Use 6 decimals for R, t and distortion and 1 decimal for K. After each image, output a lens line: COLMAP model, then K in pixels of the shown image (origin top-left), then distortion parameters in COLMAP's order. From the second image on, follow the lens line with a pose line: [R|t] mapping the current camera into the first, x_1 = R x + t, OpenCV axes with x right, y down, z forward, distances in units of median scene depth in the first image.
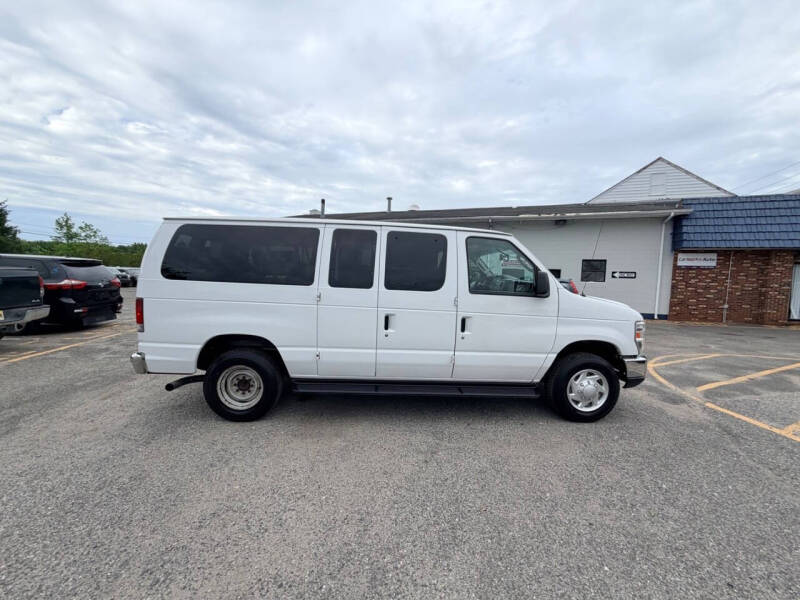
lens RADIAL K [[317.3, 0, 398.0], [0, 317.3, 301.7], [0, 0, 1]] dist [-0.000156, 0.000094]
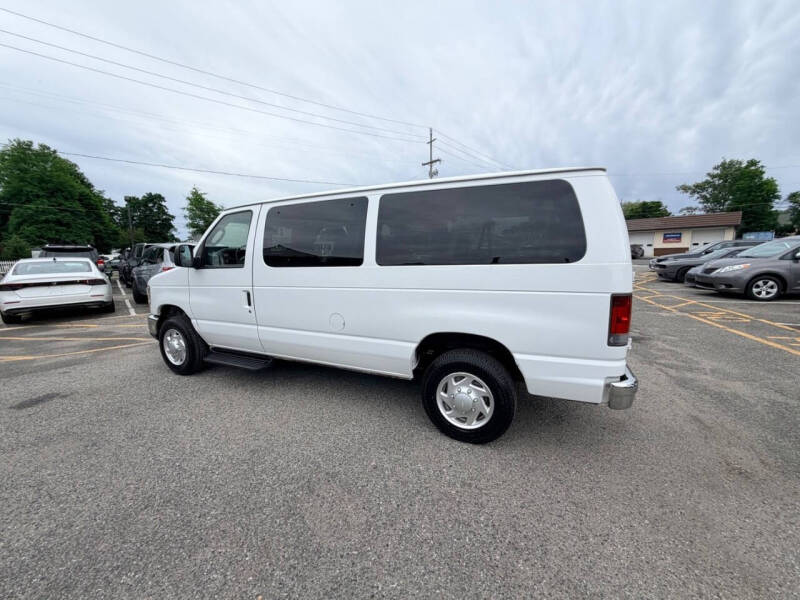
lens RADIAL K [[317.3, 0, 397.4], [0, 317.3, 301.2], [0, 0, 1]] dist [-0.000156, 0.000094]
pose [[-0.881194, -0.090682, 0.463976, -0.176559], [0.015446, 0.975384, 0.219971, -0.044932], [-0.472502, 0.201004, -0.858102, 0.559346]]
